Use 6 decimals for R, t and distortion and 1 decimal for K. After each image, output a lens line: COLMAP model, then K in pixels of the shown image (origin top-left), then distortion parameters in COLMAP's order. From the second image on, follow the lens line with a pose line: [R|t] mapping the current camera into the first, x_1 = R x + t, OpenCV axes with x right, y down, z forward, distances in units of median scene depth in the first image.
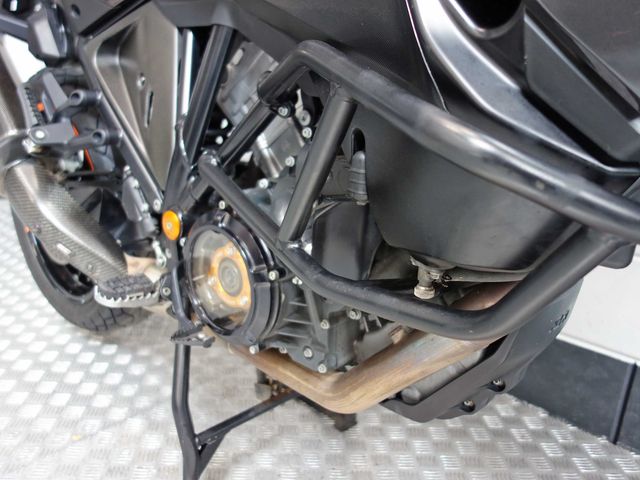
lens RADIAL K [[571.1, 0, 320.0], [0, 571.1, 240.0], [0, 0, 1]] dist [-0.001867, -0.004412]
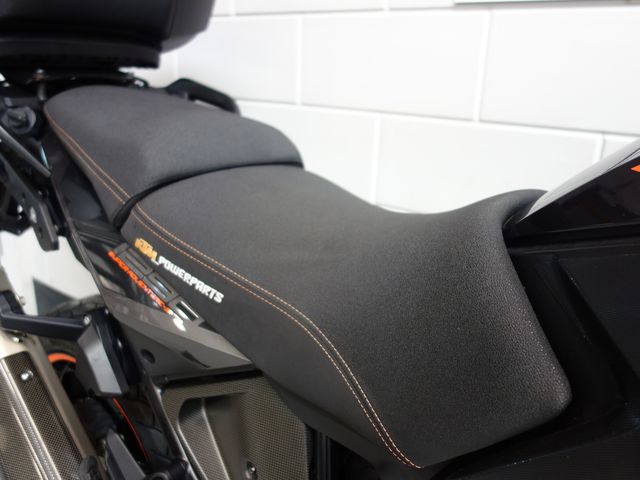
lens RADIAL K [[571.1, 0, 320.0], [0, 571.1, 240.0], [0, 0, 1]] dist [-0.001867, -0.004412]
pose [[0.996604, -0.051054, 0.064612, -0.242982], [0.051165, 0.998690, -0.000051, -0.551654], [-0.064525, 0.003357, 0.997910, 0.227820]]
